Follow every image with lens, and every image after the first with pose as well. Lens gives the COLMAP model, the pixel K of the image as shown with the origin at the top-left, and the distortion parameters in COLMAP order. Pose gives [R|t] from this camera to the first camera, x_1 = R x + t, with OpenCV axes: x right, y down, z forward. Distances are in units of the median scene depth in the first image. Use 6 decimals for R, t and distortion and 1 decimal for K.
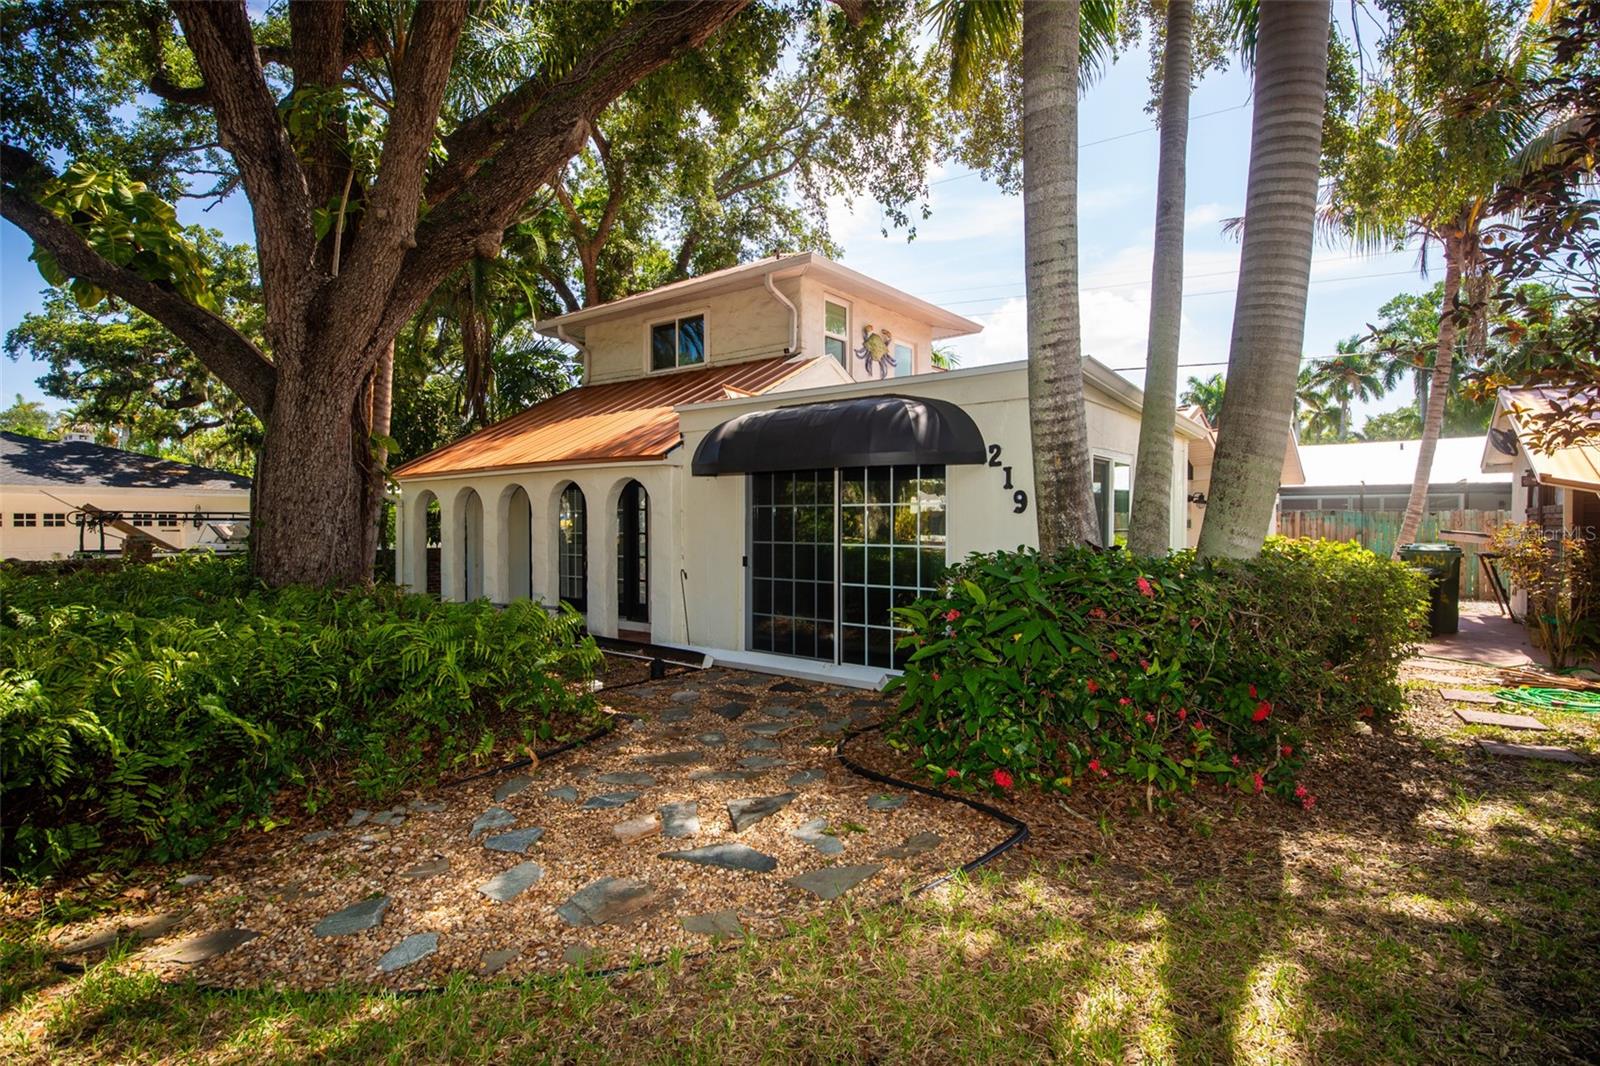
lens RADIAL K [[803.2, 0, 794.6], [0, 803.2, 535.7], [0, 0, 1]] dist [0.004103, 0.000126]
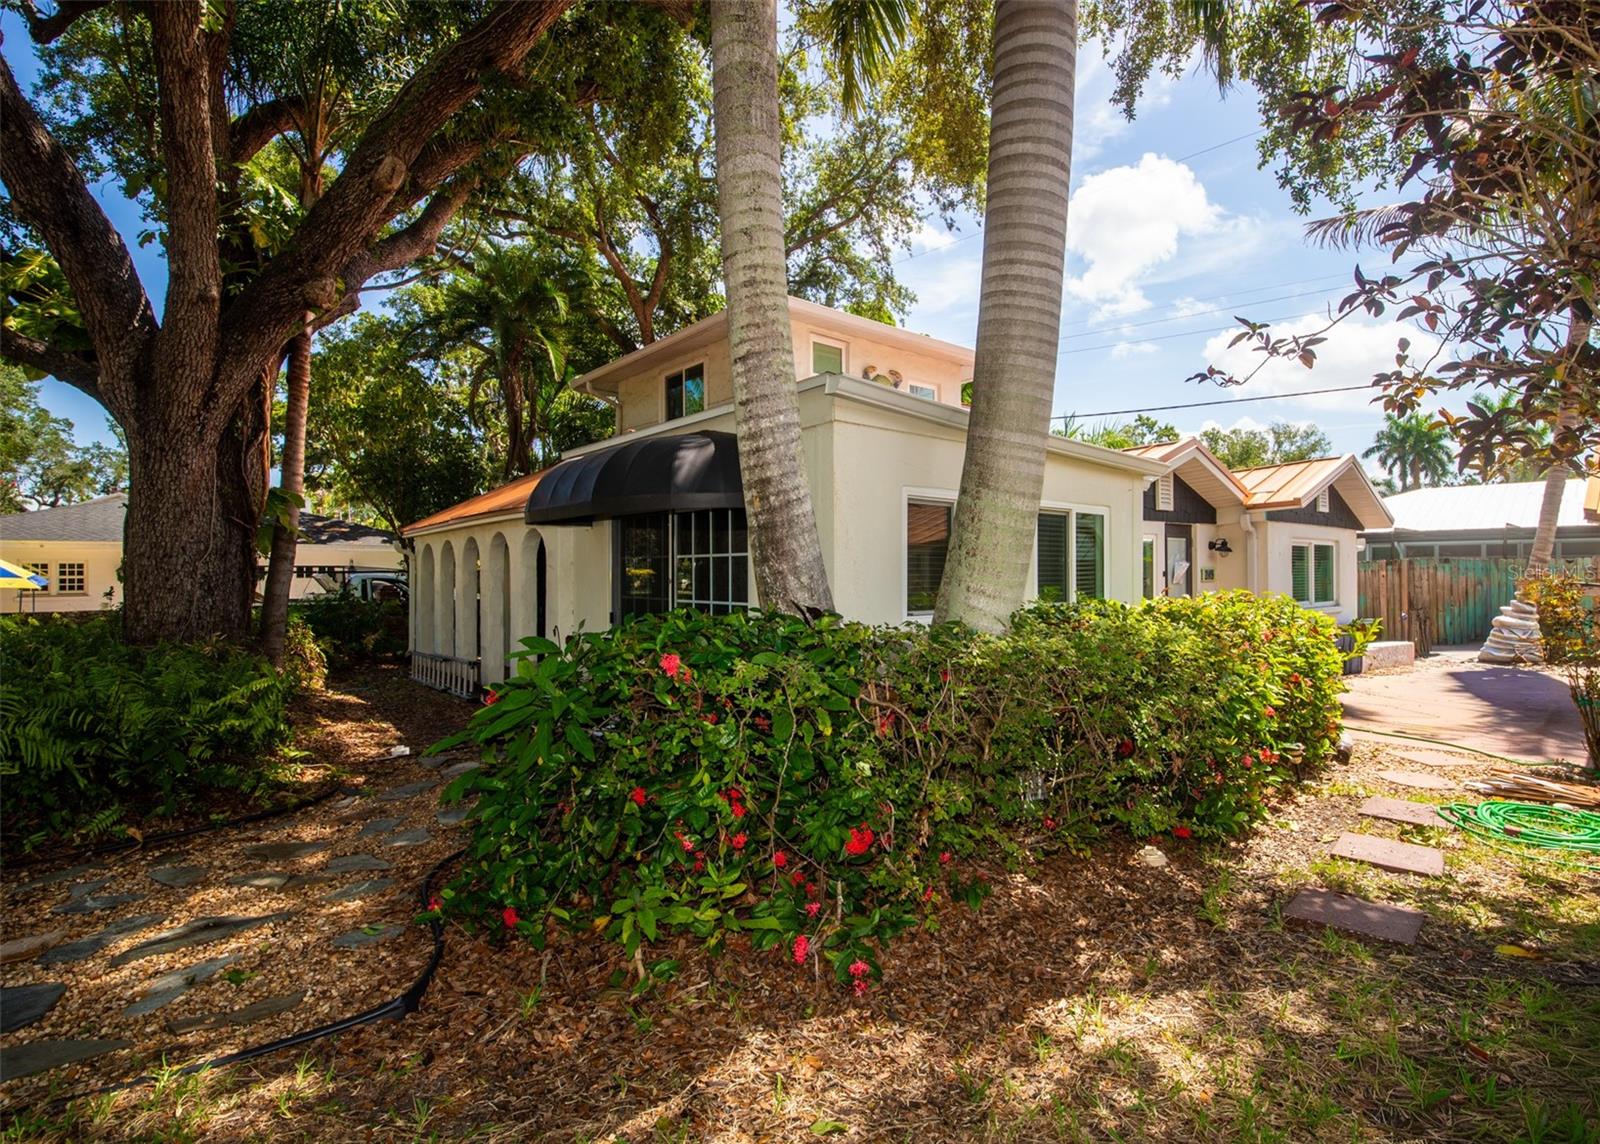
lens RADIAL K [[782.4, 0, 805.7], [0, 782.4, 571.8], [0, 0, 1]] dist [-0.000610, -0.000808]
pose [[0.985053, -0.002736, -0.172232, 0.206324], [-0.000274, 0.999848, -0.017450, -0.003511], [0.172253, 0.017236, 0.984902, 0.095083]]
